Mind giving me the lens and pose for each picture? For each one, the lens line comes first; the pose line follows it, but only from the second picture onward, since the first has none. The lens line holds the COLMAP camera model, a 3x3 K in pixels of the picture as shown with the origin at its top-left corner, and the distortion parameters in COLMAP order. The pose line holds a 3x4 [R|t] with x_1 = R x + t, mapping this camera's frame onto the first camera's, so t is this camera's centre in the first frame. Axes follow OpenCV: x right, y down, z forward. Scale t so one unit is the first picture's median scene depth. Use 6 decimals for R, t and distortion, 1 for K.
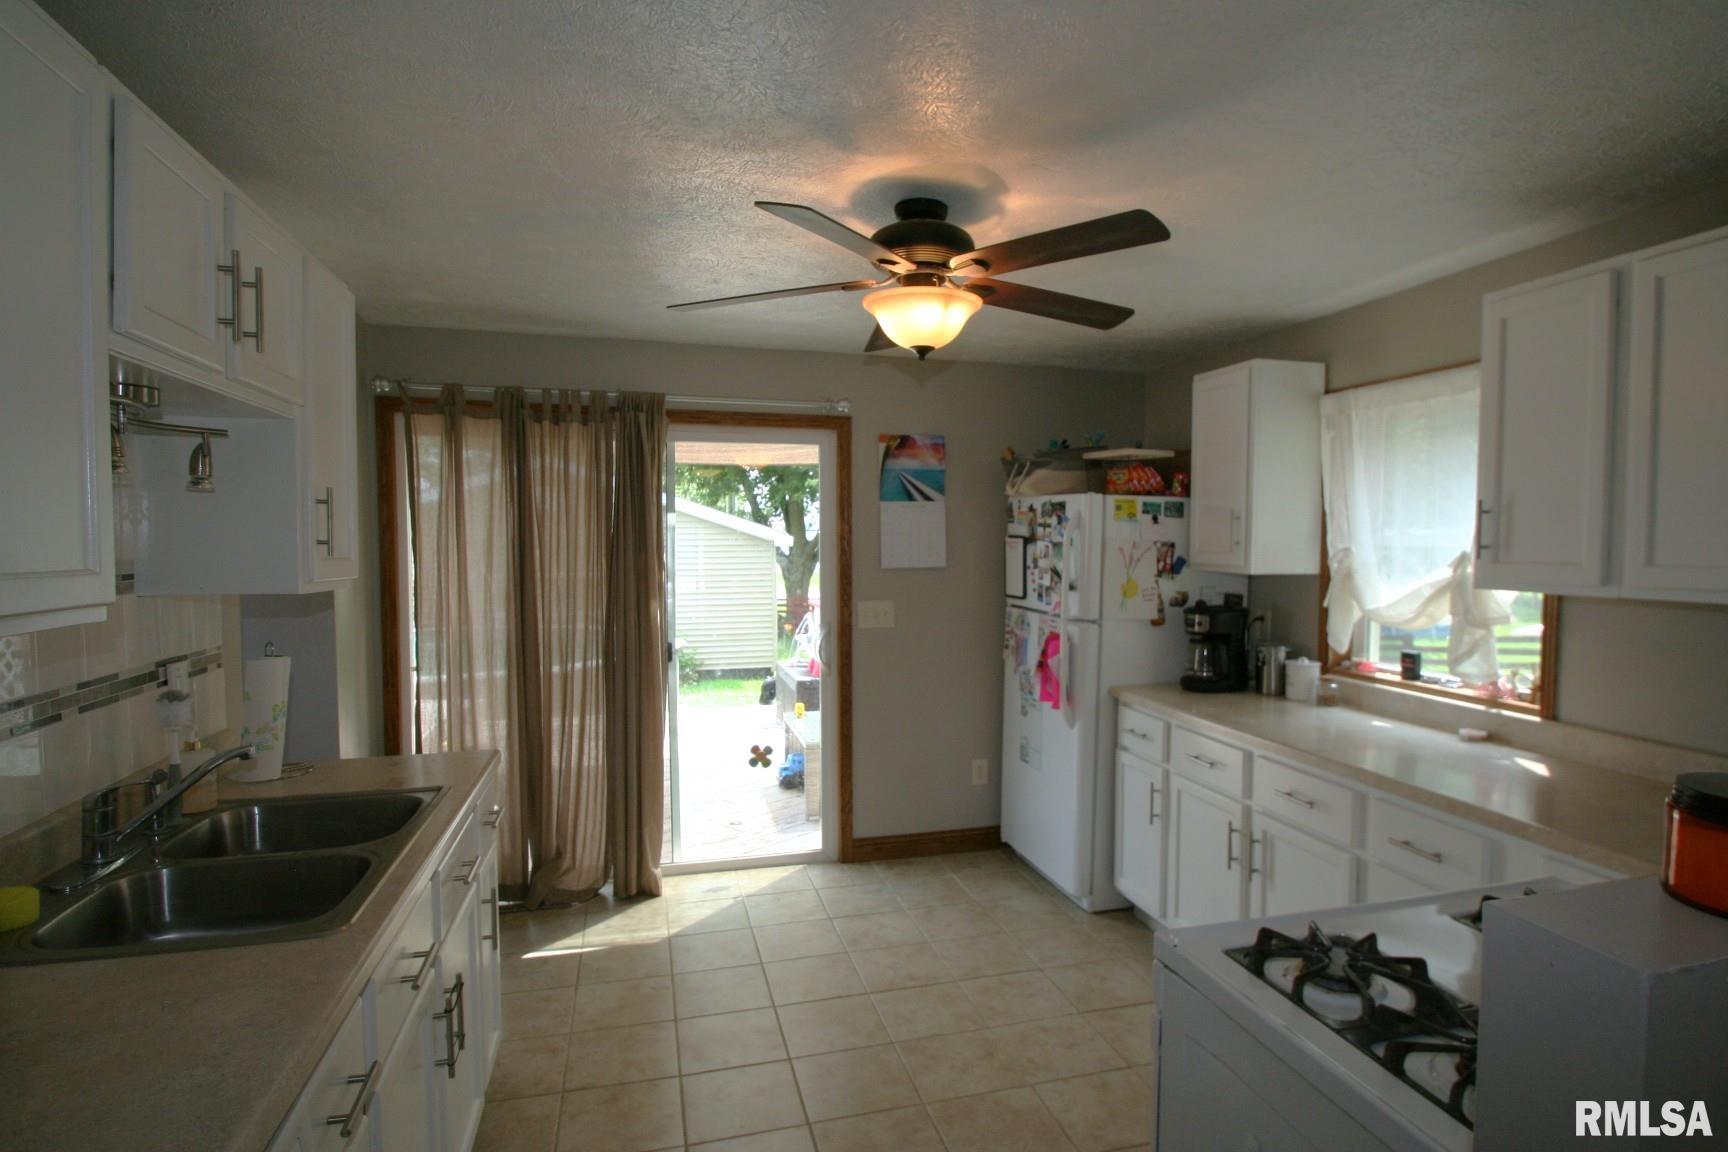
lens RADIAL K [[932.4, 0, 896.7], [0, 932.4, 581.3], [0, 0, 1]] dist [-0.003307, -0.000377]
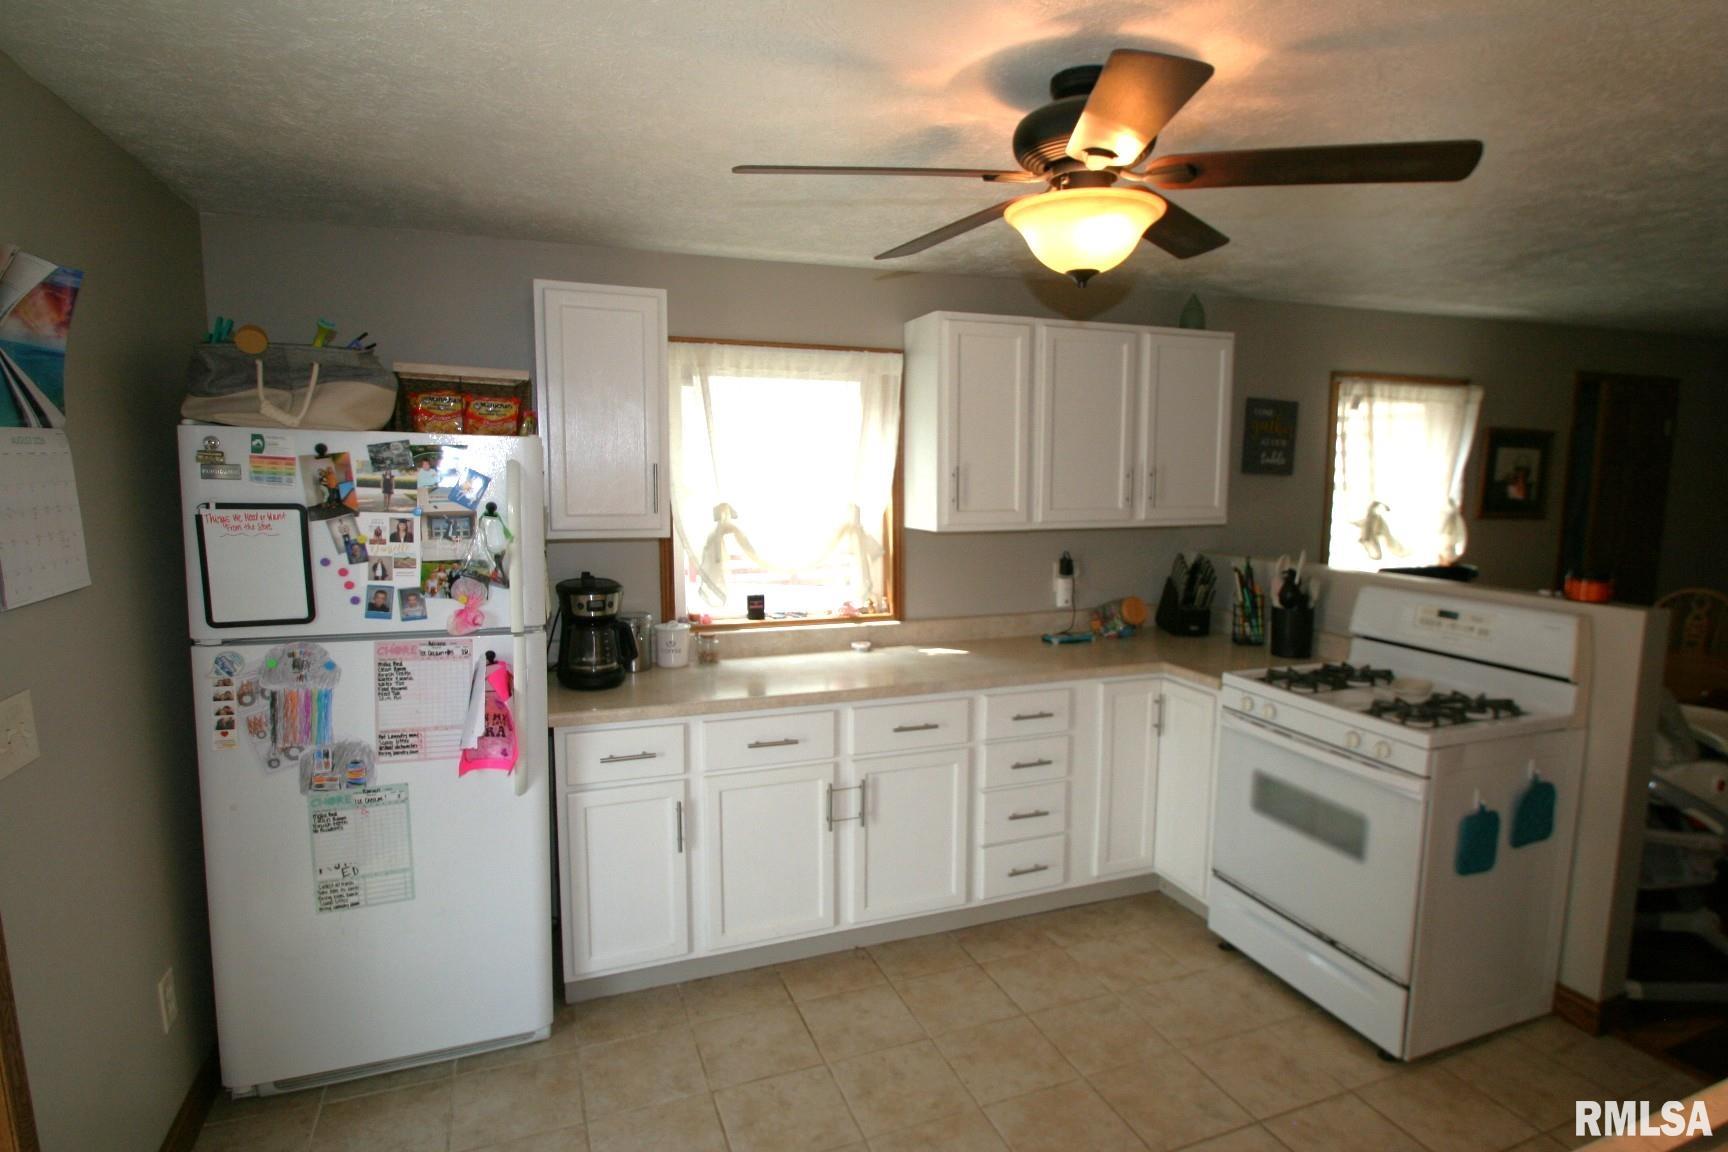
lens RADIAL K [[932.4, 0, 896.7], [0, 932.4, 581.3], [0, 0, 1]] dist [-0.003307, -0.000377]
pose [[-0.099879, -0.127309, 0.986822, -0.445000], [0.042908, 0.990307, 0.132101, -0.063476], [-0.994074, 0.055536, -0.093448, 0.749176]]
